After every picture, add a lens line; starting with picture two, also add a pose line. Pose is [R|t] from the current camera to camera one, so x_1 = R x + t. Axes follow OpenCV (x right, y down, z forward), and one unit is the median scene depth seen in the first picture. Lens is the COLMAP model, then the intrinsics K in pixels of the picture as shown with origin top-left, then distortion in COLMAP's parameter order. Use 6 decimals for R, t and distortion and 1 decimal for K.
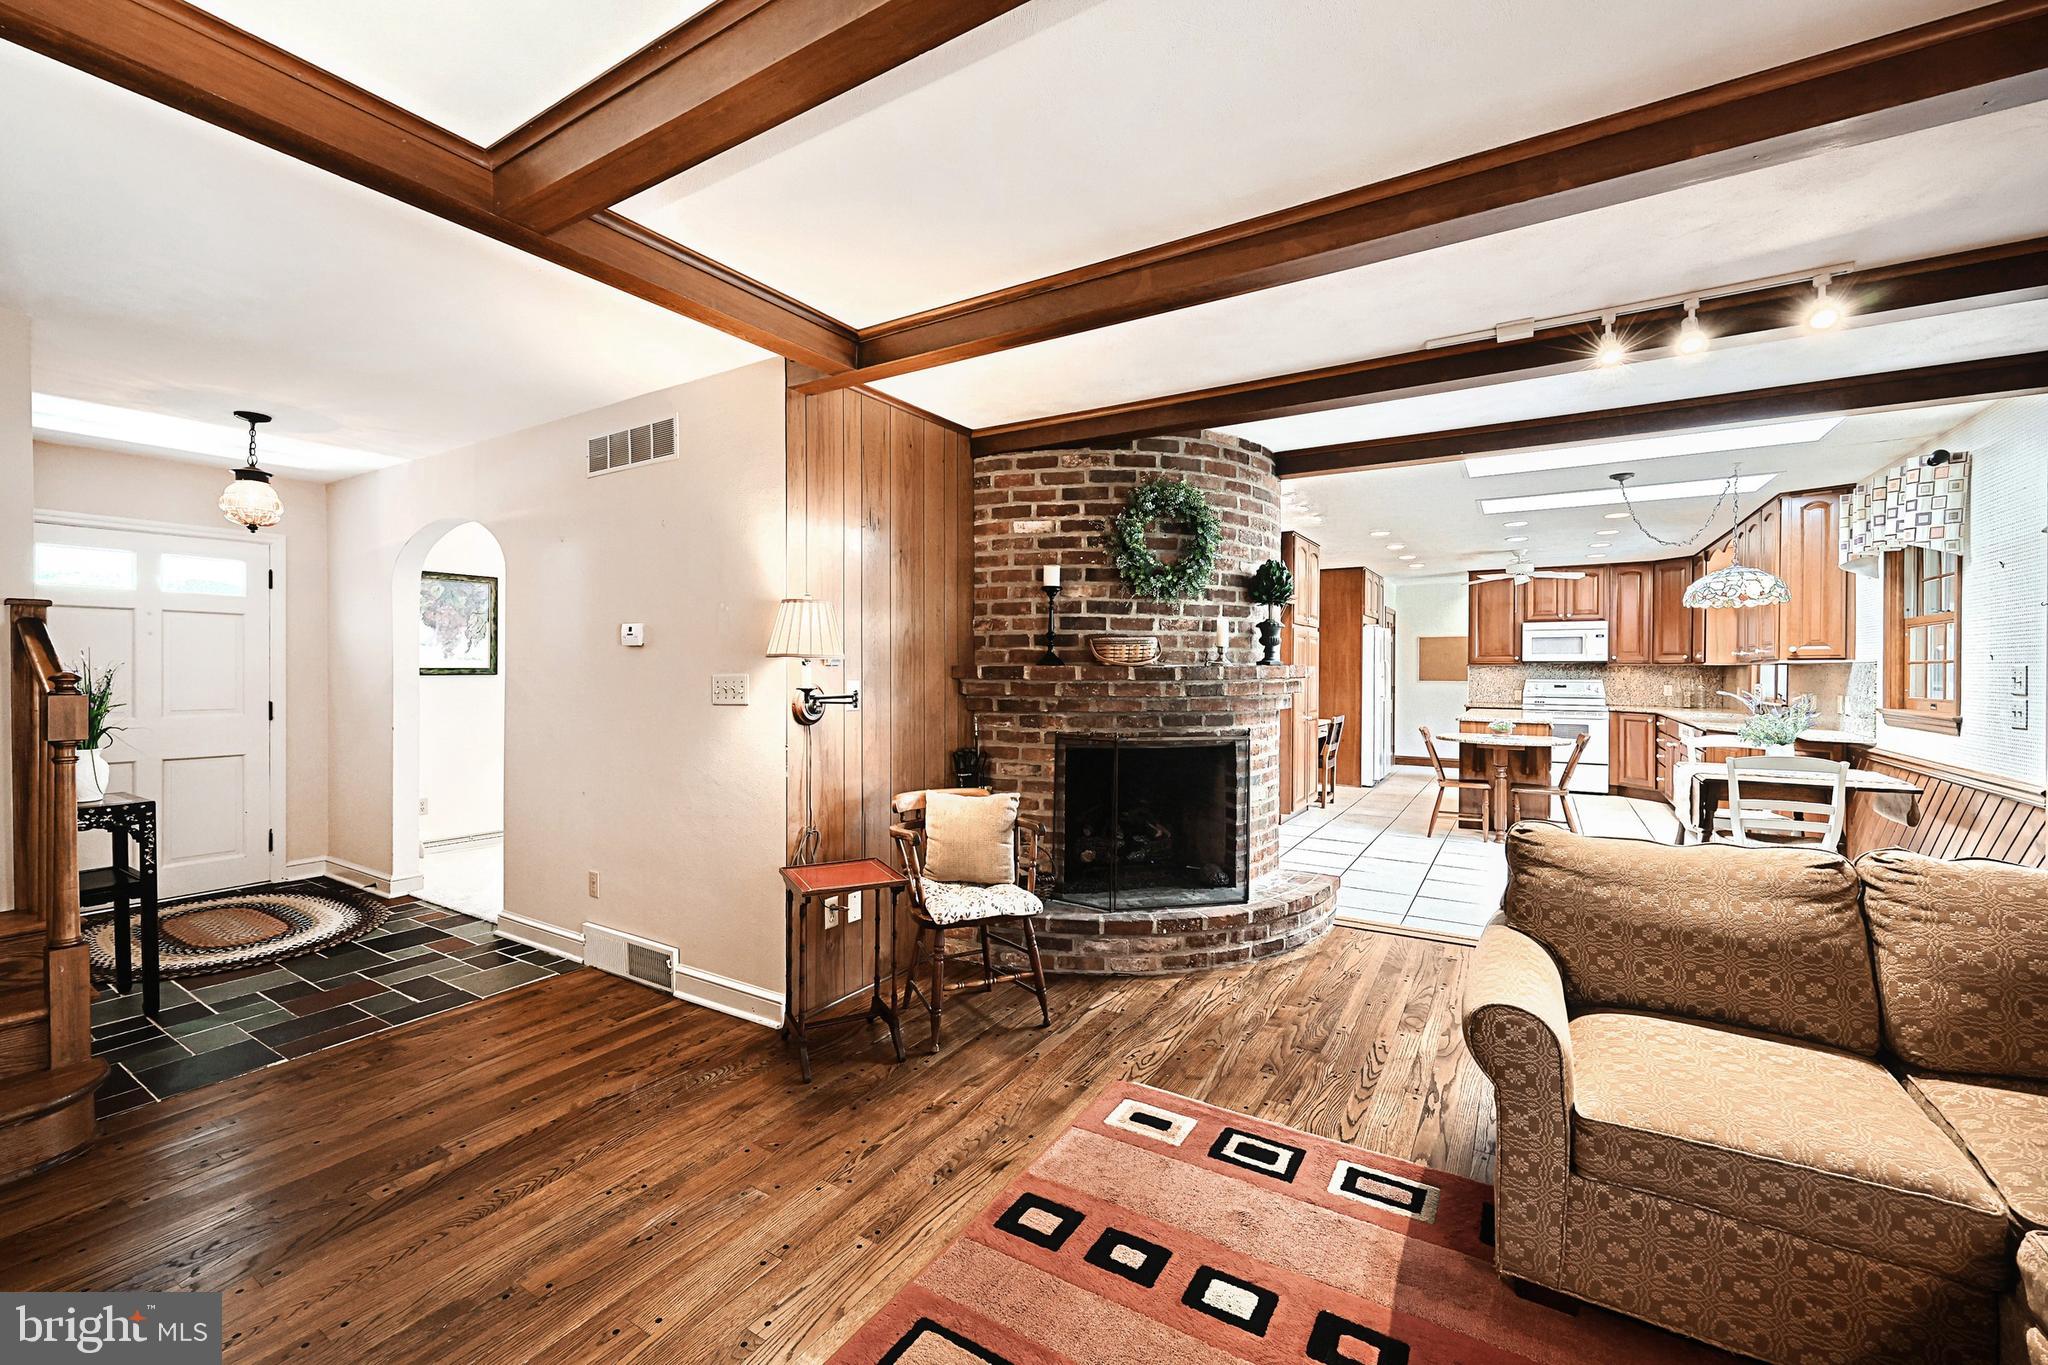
lens RADIAL K [[826.3, 0, 1029.1], [0, 826.3, 677.8], [0, 0, 1]] dist [0.002520, -0.000243]
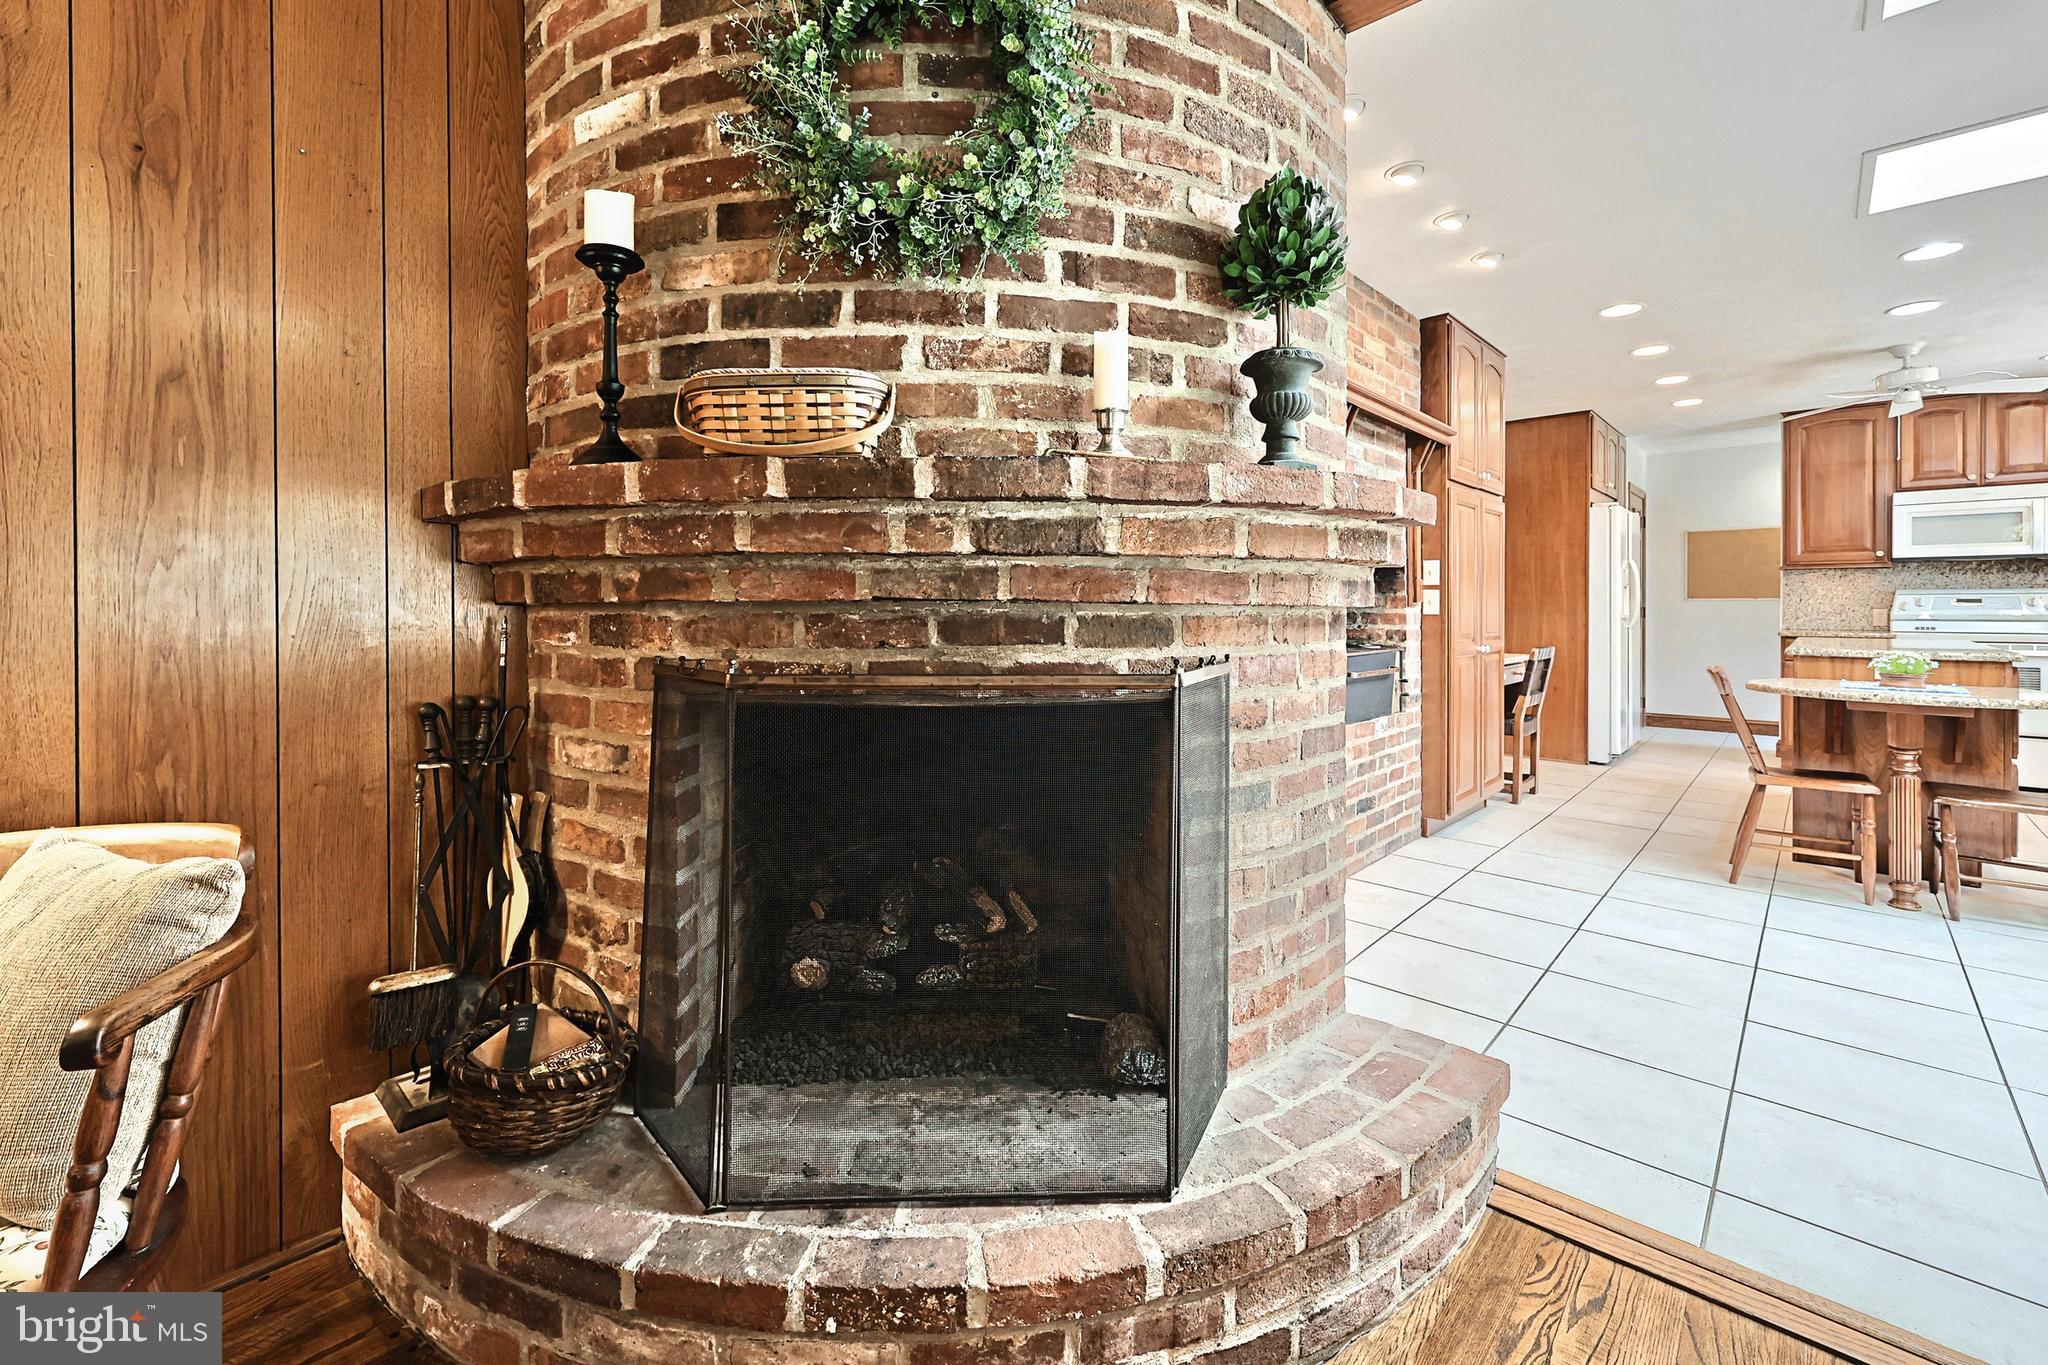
lens RADIAL K [[826.3, 0, 1045.8], [0, 826.3, 614.1], [0, 0, 1]] dist [0.002520, -0.000243]
pose [[0.979340, -0.003283, -0.202195, 0.262405], [0.002043, 0.999978, -0.006345, 0.045355], [0.202211, 0.005801, 0.979325, 0.629133]]
